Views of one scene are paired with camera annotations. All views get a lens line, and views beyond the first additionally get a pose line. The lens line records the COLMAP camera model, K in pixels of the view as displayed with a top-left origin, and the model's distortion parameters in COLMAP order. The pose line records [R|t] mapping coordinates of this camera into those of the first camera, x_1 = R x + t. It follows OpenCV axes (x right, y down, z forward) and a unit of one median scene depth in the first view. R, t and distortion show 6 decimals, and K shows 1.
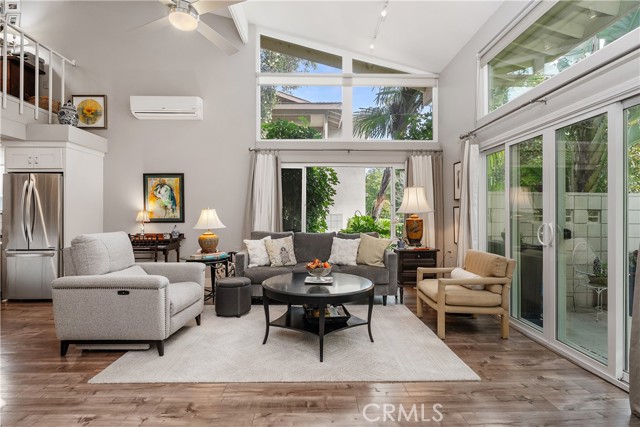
lens RADIAL K [[314.9, 0, 314.2], [0, 314.9, 213.7], [0, 0, 1]] dist [-0.010045, -0.002708]
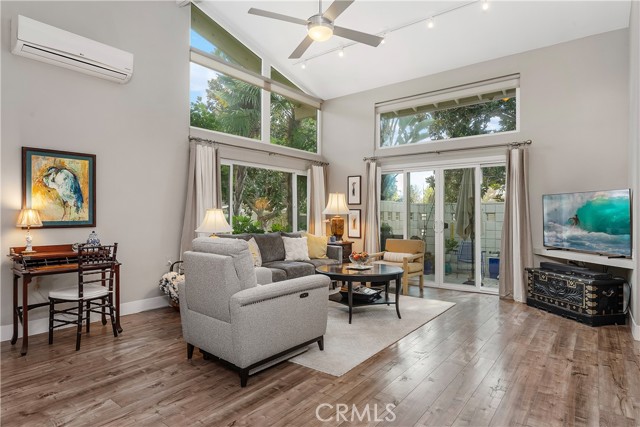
lens RADIAL K [[365.4, 0, 327.3], [0, 365.4, 211.3], [0, 0, 1]] dist [-0.009271, 0.001416]
pose [[0.613089, 0.008918, 0.789963, -0.749652], [-0.003148, 0.999956, -0.008846, -0.000885], [-0.790007, 0.002936, 0.613090, 0.120962]]
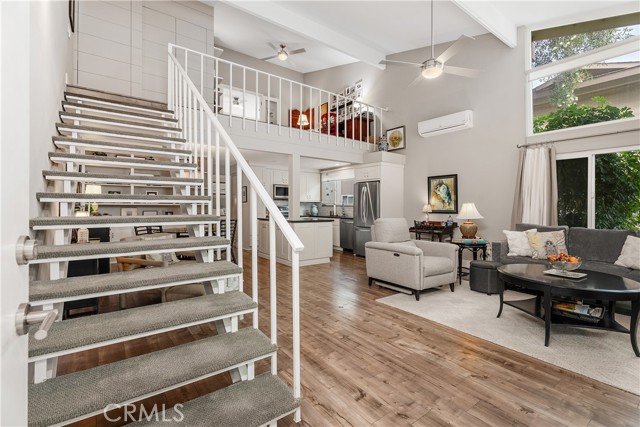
lens RADIAL K [[283.7, 0, 318.7], [0, 283.7, 202.6], [0, 0, 1]] dist [0.000058, -0.000848]
pose [[0.581293, -0.006634, -0.813667, 0.180994], [-0.005250, 0.999915, -0.011903, -0.000098], [0.813677, 0.011190, 0.581209, -0.096010]]
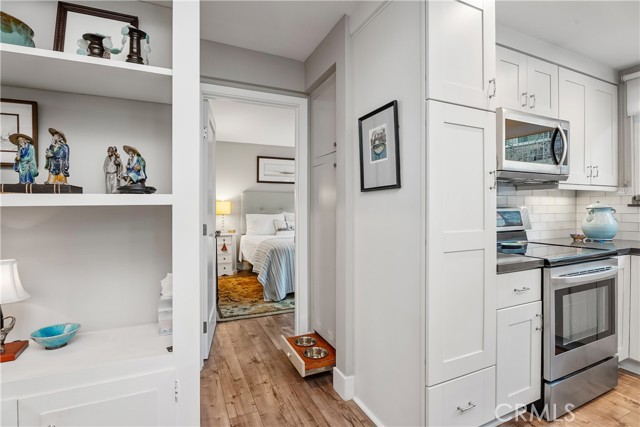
lens RADIAL K [[314.9, 0, 327.4], [0, 314.9, 205.3], [0, 0, 1]] dist [-0.010045, -0.002708]
pose [[0.405080, -0.004989, -0.914268, -1.046267], [0.002359, 0.999987, -0.004412, 0.000605], [0.914278, -0.000370, 0.405087, 0.304959]]
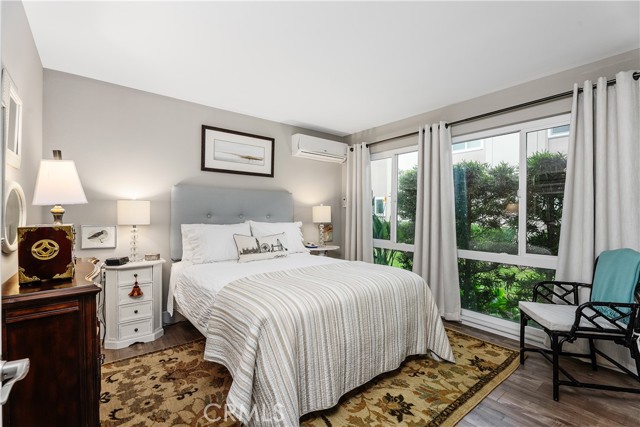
lens RADIAL K [[283.7, 0, 323.0], [0, 283.7, 212.9], [0, 0, 1]] dist [0.000058, -0.000848]
pose [[0.609729, 0.002085, -0.792607, -1.618847], [-0.004474, 0.999990, -0.000812, 0.002715], [0.792598, 0.004041, 0.609732, 0.379360]]
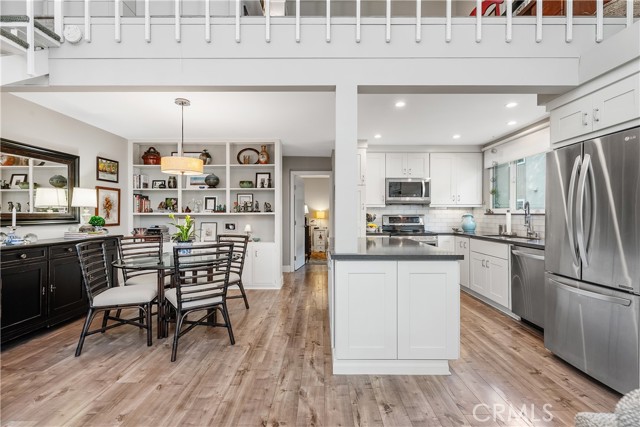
lens RADIAL K [[283.7, 0, 321.0], [0, 283.7, 214.2], [0, 0, 1]] dist [0.000058, -0.000848]
pose [[-0.015942, 0.000622, -0.999873, -0.343301], [0.001429, 0.999999, 0.000599, -0.001767], [0.999872, -0.001419, -0.015943, 0.460029]]
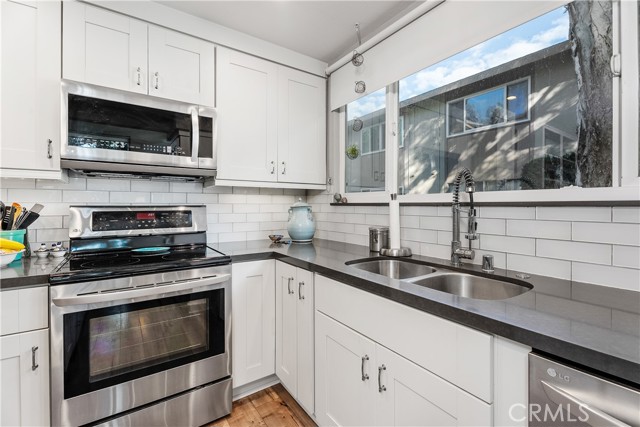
lens RADIAL K [[283.7, 0, 317.7], [0, 283.7, 207.1], [0, 0, 1]] dist [0.000058, -0.000848]
pose [[0.547835, 0.006633, -0.836560, -0.942231], [-0.001040, 0.999973, 0.007248, 0.000773], [0.836586, -0.003101, 0.547827, 0.728972]]
